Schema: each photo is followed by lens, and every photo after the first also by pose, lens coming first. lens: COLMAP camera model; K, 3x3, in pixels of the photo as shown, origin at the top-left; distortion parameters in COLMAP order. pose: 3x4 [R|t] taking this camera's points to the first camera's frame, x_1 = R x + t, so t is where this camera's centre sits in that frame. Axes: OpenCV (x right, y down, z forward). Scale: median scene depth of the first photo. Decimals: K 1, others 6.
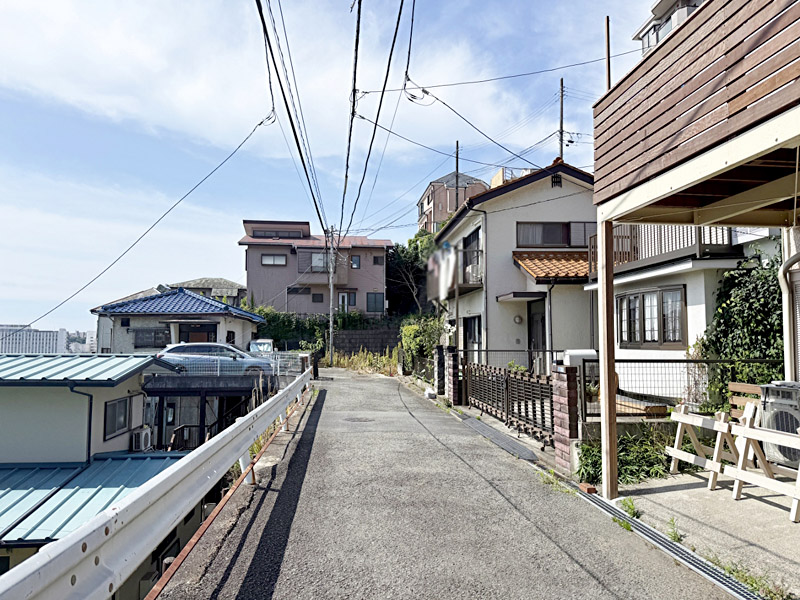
lens RADIAL K [[556.3, 0, 400.6], [0, 556.3, 301.3], [0, 0, 1]] dist [-0.000395, -0.000015]
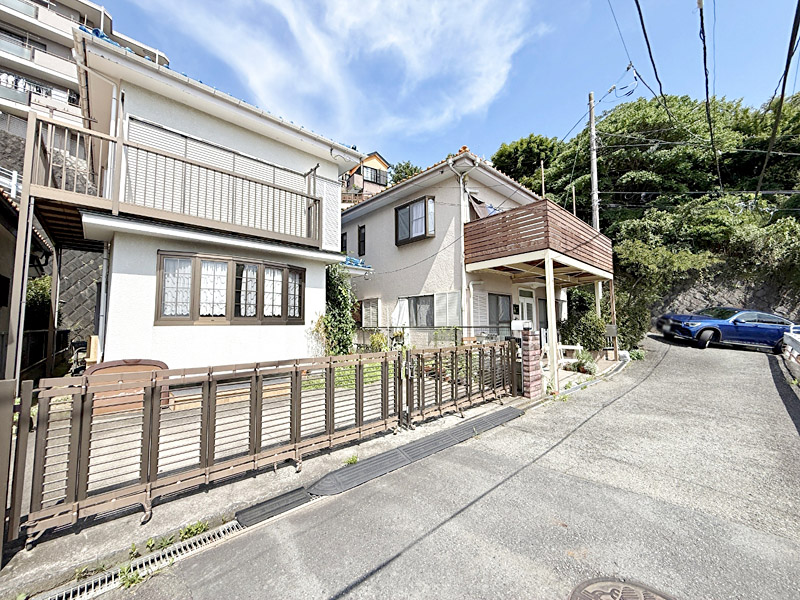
lens RADIAL K [[317.5, 0, 400.6], [0, 317.5, 302.4], [0, 0, 1]] dist [-0.000617, 0.000272]
pose [[-0.583920, 0.056840, 0.809819, -0.130450], [-0.058177, 0.992051, -0.111580, 0.095172], [-0.809724, -0.112267, -0.575972, 1.128907]]
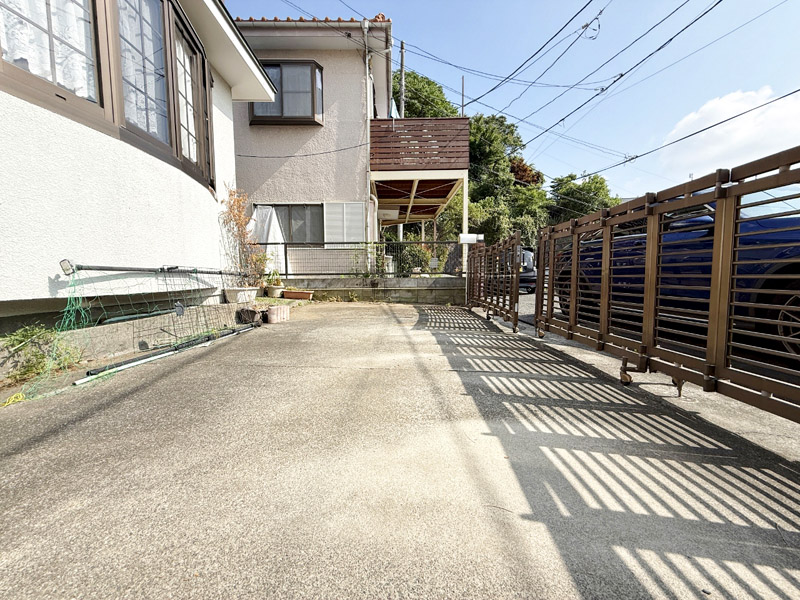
lens RADIAL K [[317.5, 0, 398.8], [0, 317.5, 301.6], [0, 0, 1]] dist [-0.000617, 0.000272]
pose [[-0.994002, -0.003549, 0.109304, 0.276797], [-0.003649, 0.999993, -0.000716, 0.174058], [-0.109301, -0.001111, -0.994008, 1.202109]]
